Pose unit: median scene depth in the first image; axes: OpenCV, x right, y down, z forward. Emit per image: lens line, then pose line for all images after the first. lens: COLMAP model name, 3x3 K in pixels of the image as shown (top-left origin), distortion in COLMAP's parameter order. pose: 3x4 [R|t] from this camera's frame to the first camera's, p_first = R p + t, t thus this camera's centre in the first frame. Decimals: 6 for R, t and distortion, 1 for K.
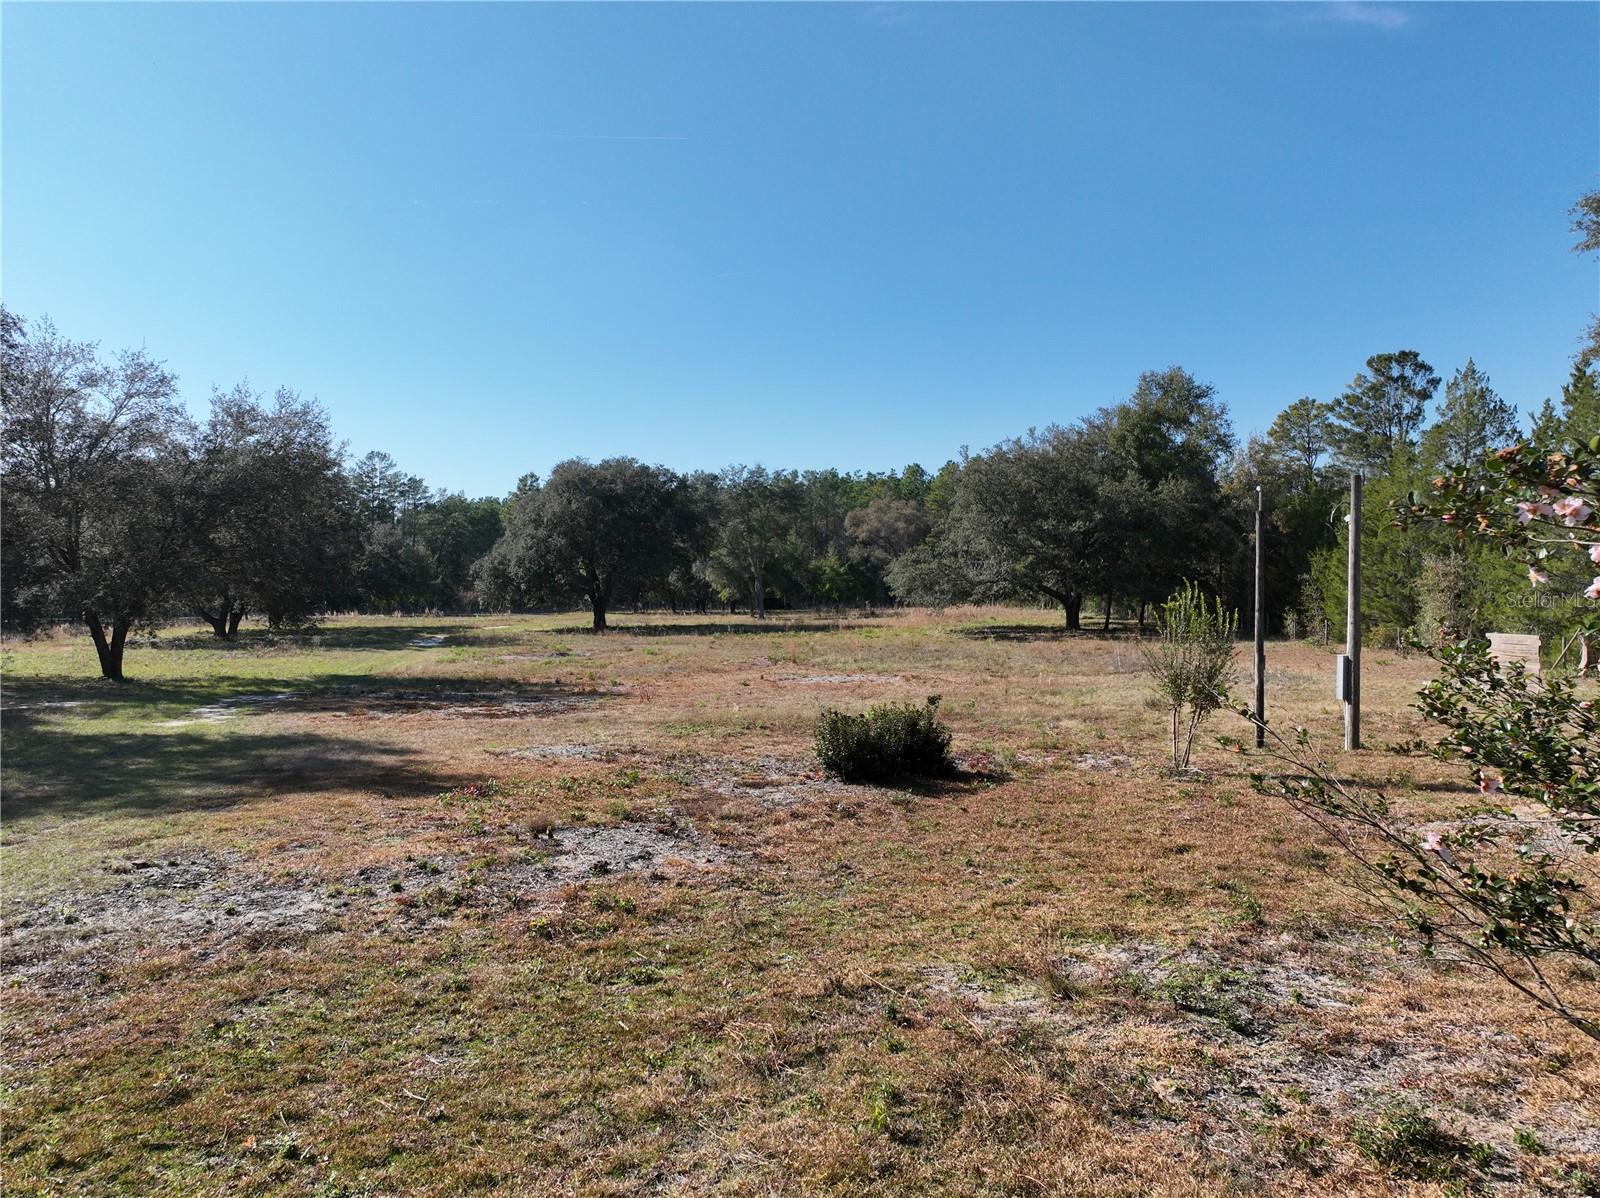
lens RADIAL K [[1133.8, 0, 800.8], [0, 1133.8, 590.0], [0, 0, 1]] dist [-0.001527, 0.019013]
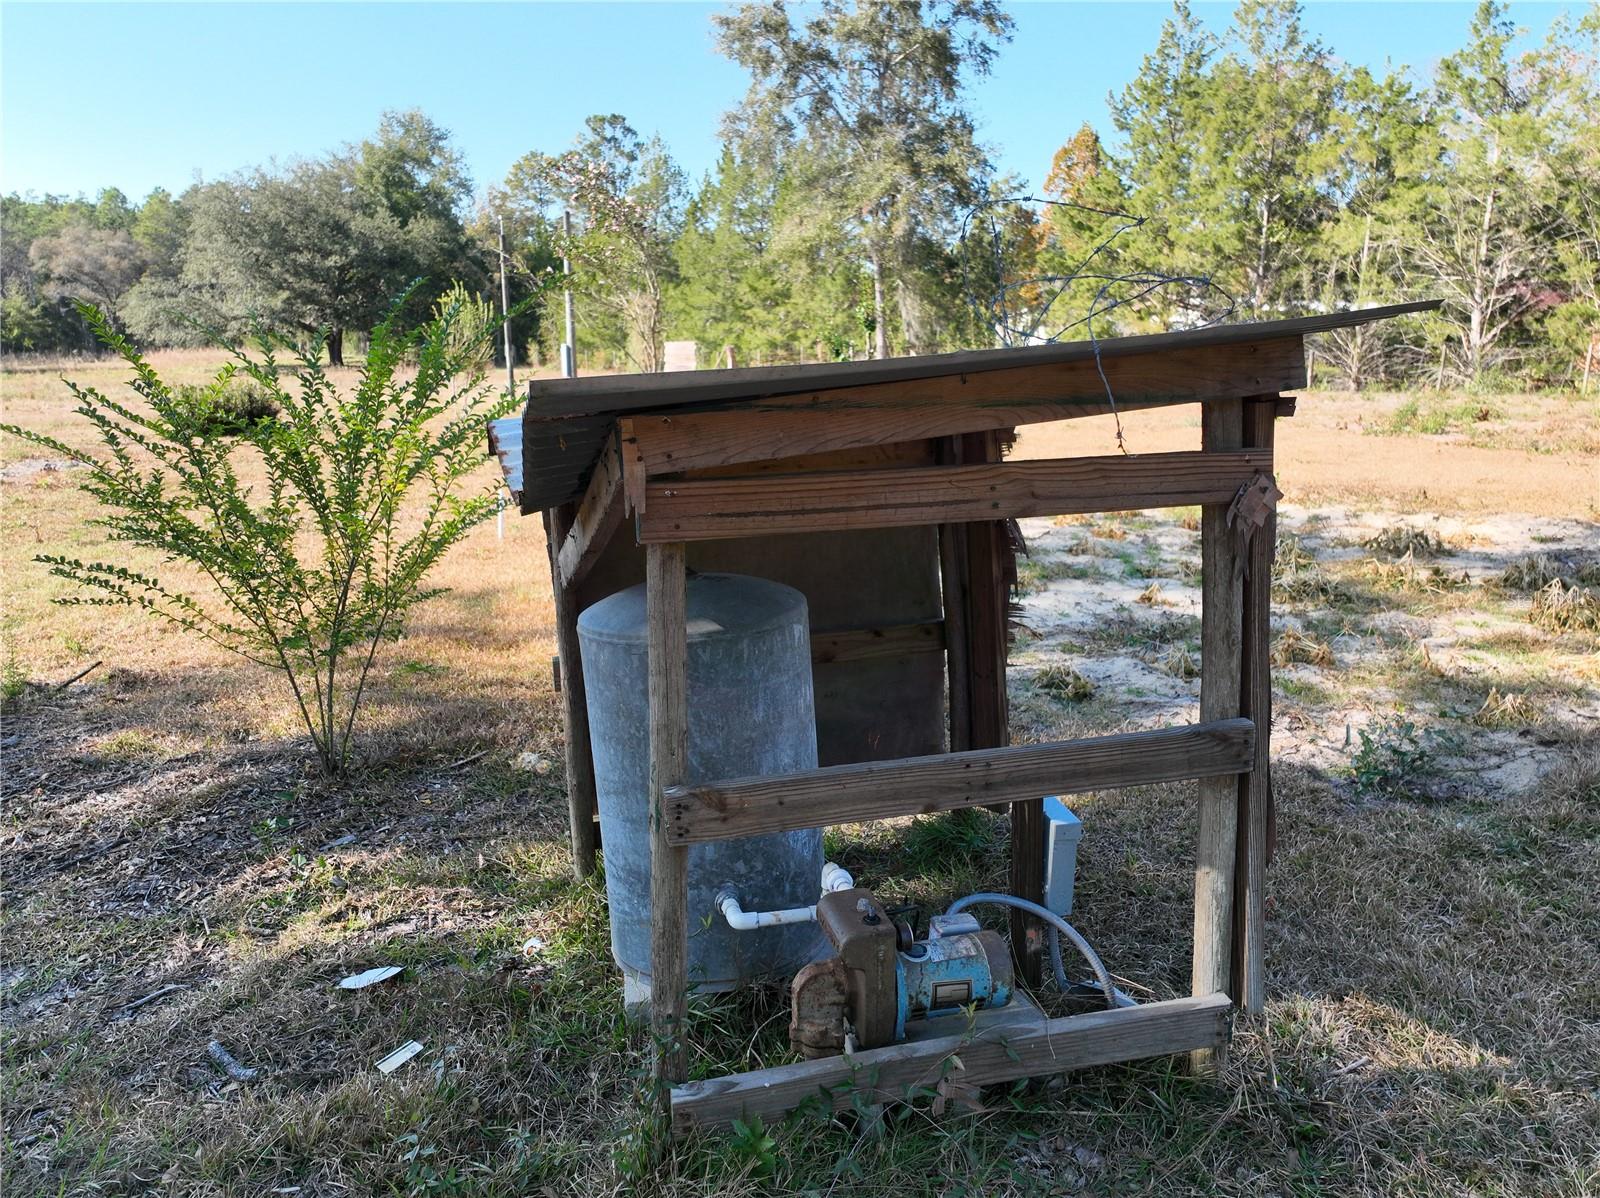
lens RADIAL K [[1133.8, 0, 804.4], [0, 1133.8, 598.4], [0, 0, 1]] dist [-0.001527, 0.019013]
pose [[0.804781, -0.135698, 0.577852, -0.043980], [0.007136, 0.975659, 0.219177, 0.017887], [-0.593529, -0.172266, 0.786160, -0.106477]]
